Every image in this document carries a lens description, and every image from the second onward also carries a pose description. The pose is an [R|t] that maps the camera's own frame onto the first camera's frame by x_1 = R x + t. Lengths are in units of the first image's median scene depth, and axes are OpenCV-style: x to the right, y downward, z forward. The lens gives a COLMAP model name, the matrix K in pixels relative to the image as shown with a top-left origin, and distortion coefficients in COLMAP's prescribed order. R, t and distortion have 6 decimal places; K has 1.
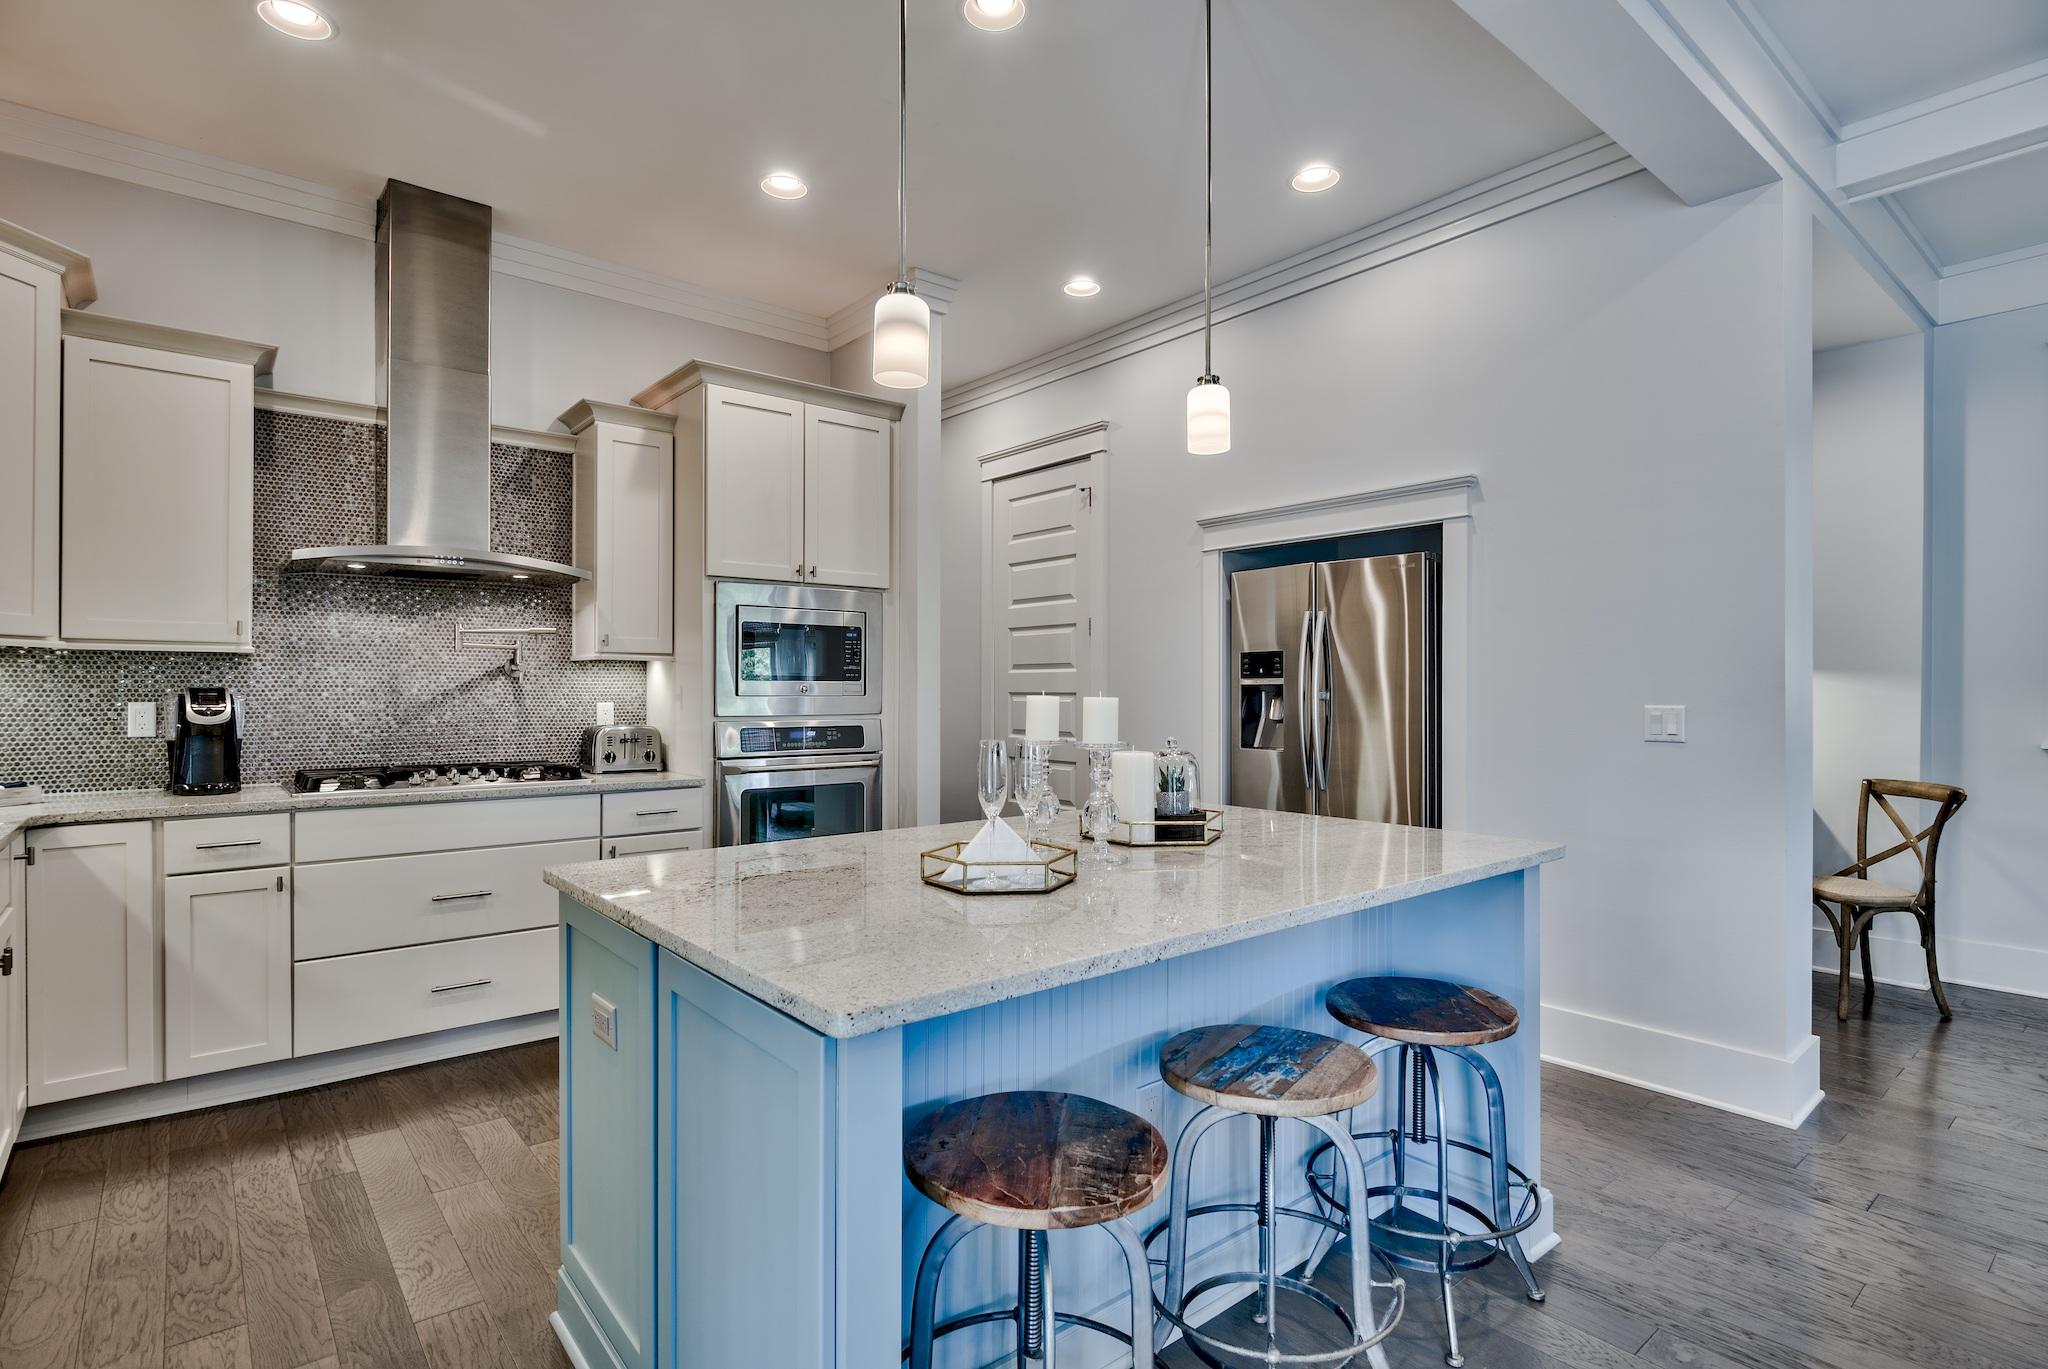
lens RADIAL K [[1027.9, 0, 1029.2], [0, 1027.9, 693.3], [0, 0, 1]] dist [-0.002847, -0.000196]
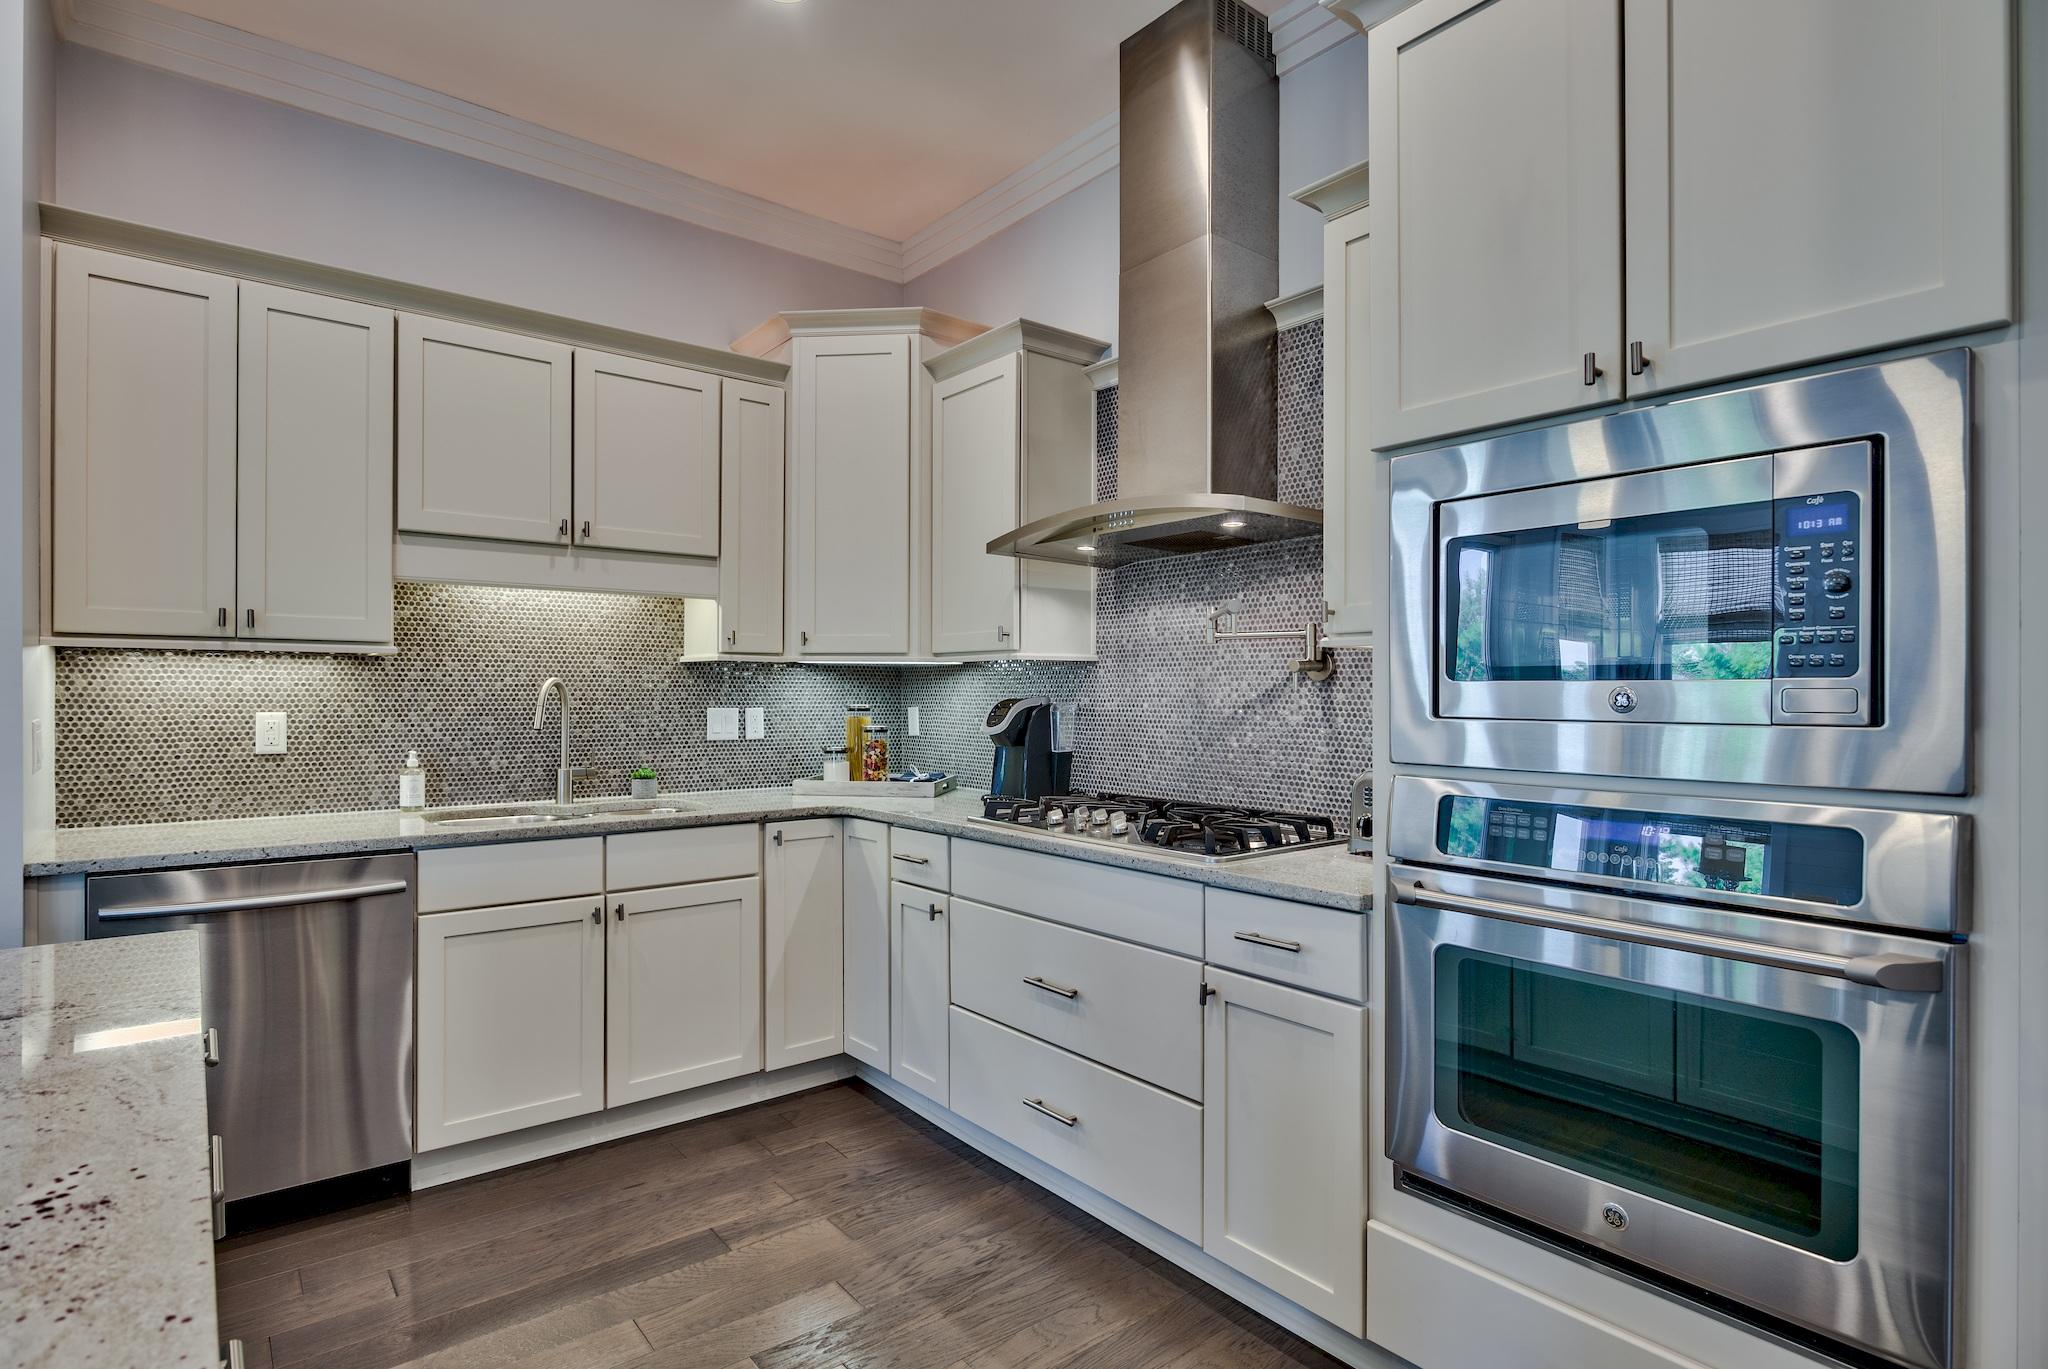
lens RADIAL K [[1027.9, 0, 1029.2], [0, 1027.9, 693.3], [0, 0, 1]] dist [-0.002847, -0.000196]
pose [[-0.030546, -0.002931, -0.999529, 0.151959], [-0.005018, 0.999984, -0.002779, -0.006021], [0.999521, 0.004931, -0.030560, 0.906688]]
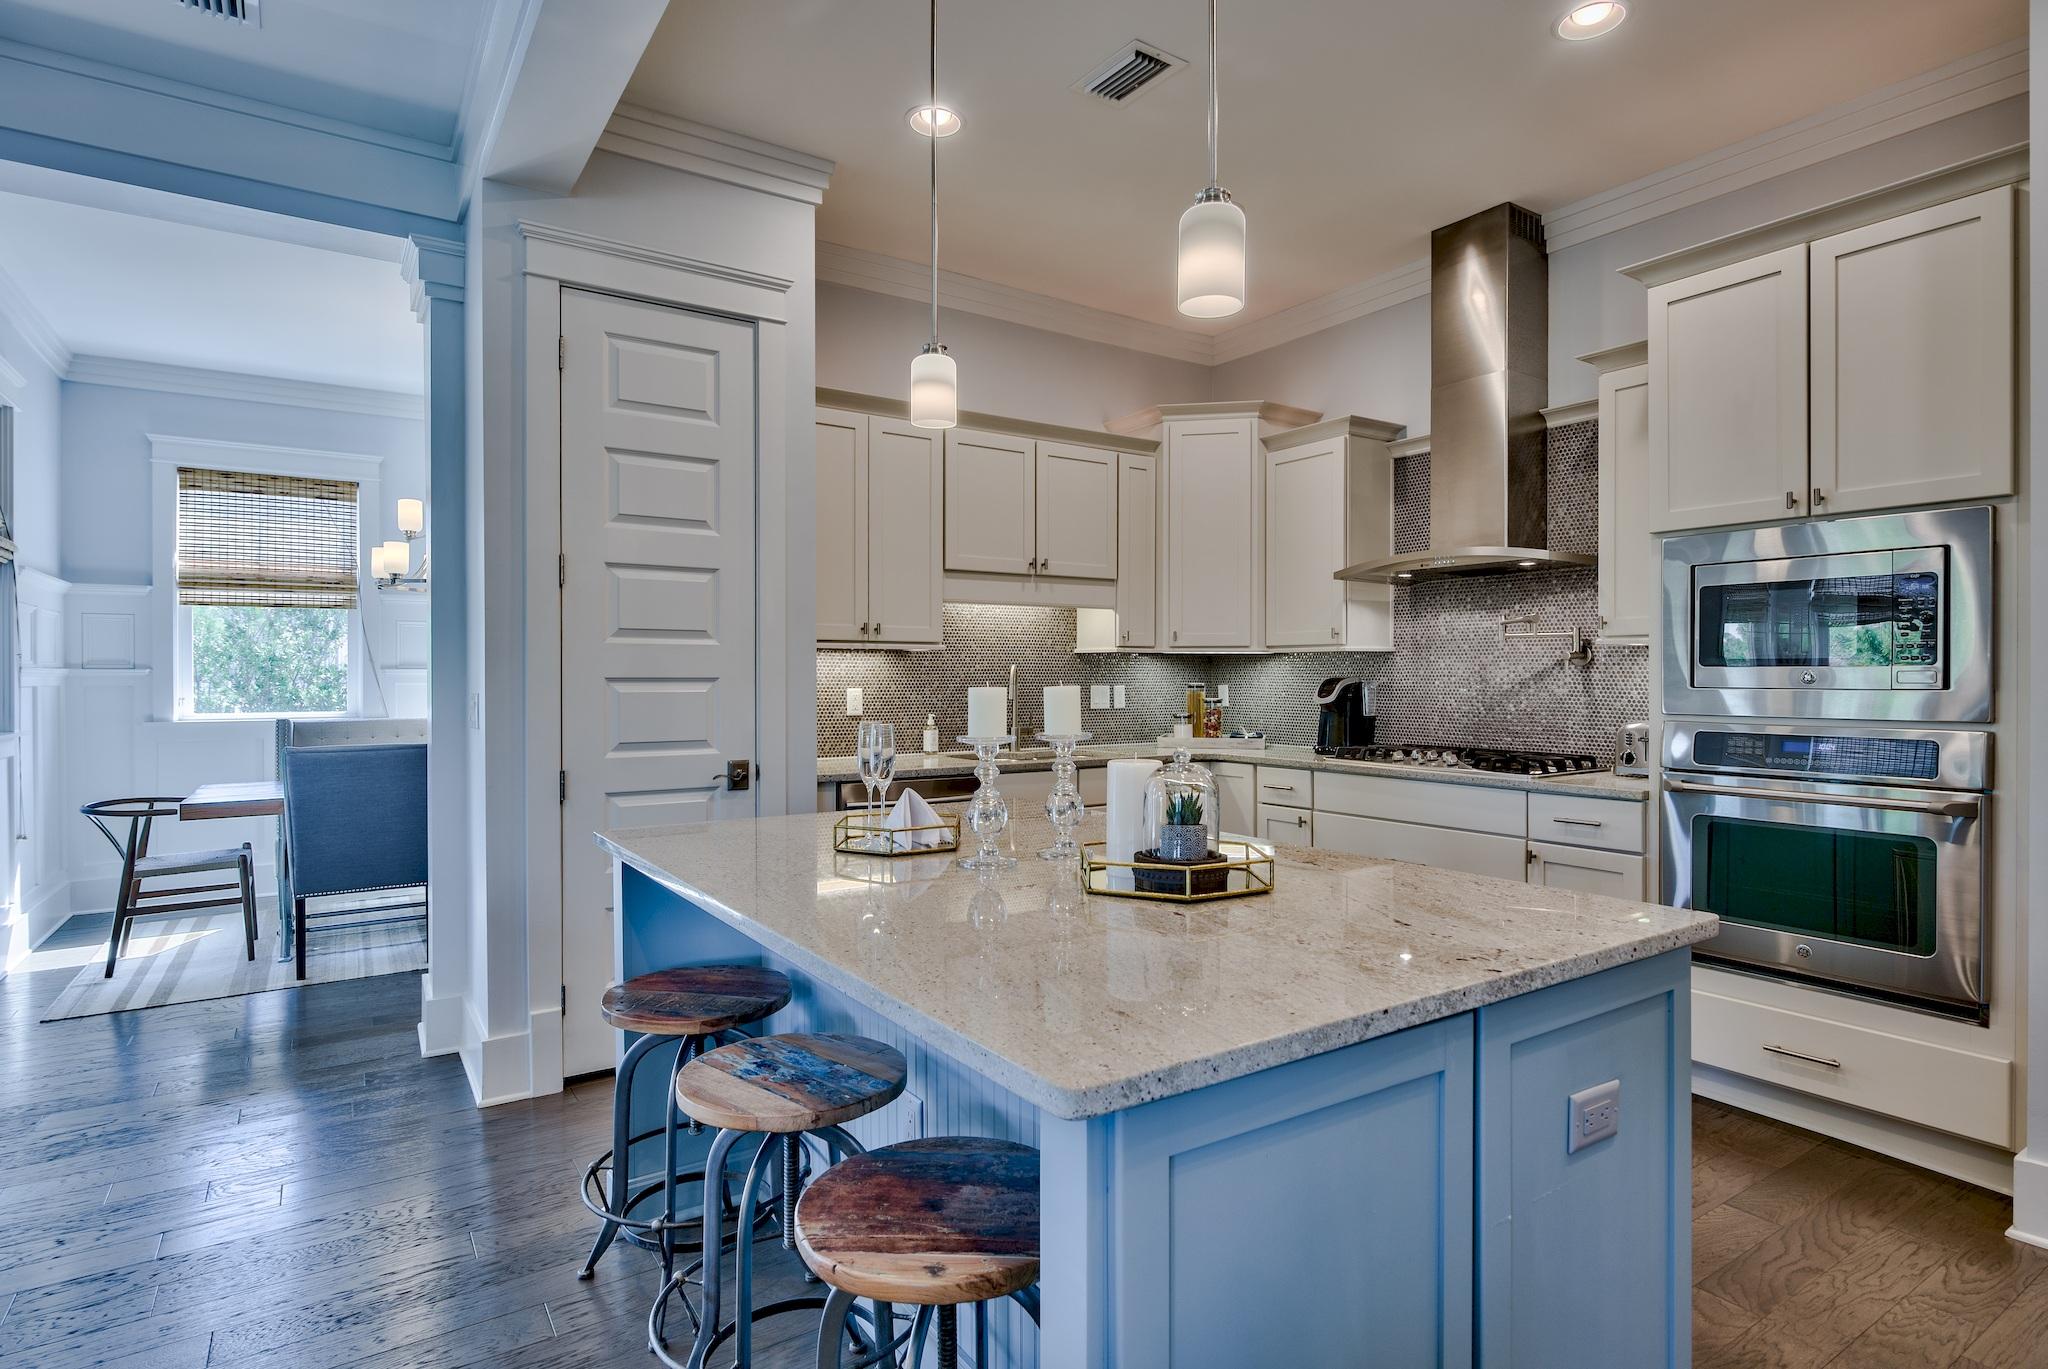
lens RADIAL K [[1054.0, 0, 1012.0], [0, 1054.0, 680.0], [0, 0, 1]] dist [-0.002728, 0.000279]
pose [[-0.130363, 0.002871, -0.991462, 0.576110], [-0.001922, 0.999993, 0.003149, -0.004860], [0.991465, 0.002316, -0.130356, 0.653108]]
